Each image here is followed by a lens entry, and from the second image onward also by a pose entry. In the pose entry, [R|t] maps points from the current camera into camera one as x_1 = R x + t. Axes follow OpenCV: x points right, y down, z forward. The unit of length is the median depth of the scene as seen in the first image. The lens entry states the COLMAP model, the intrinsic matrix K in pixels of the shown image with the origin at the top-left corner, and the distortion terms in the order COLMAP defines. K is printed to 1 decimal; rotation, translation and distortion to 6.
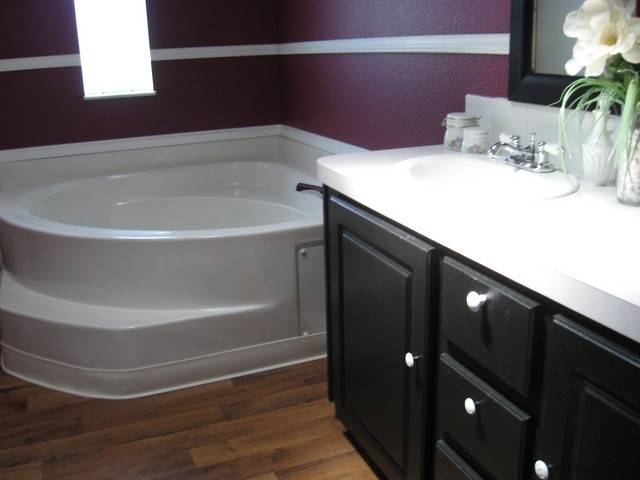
lens RADIAL K [[656.6, 0, 320.5], [0, 656.6, 238.4], [0, 0, 1]] dist [-0.132624, 0.000000]
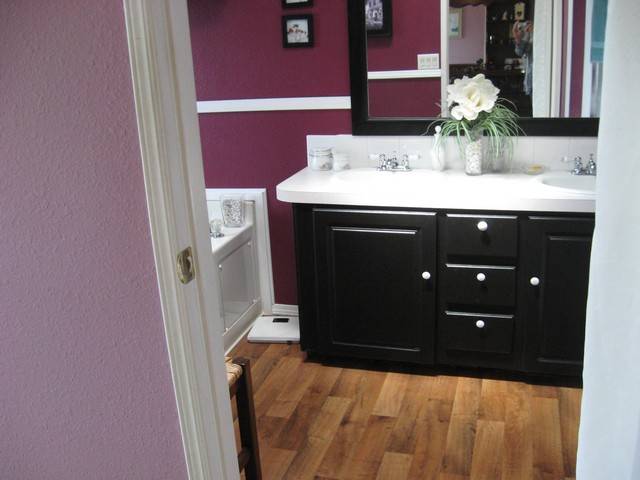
lens RADIAL K [[656.6, 0, 320.1], [0, 656.6, 241.6], [0, 0, 1]] dist [-0.132624, 0.000000]
pose [[0.624194, -0.229264, 0.746873, -1.116594], [0.253781, 0.963633, 0.083706, -0.111641], [-0.738902, 0.137294, 0.659677, -0.029781]]
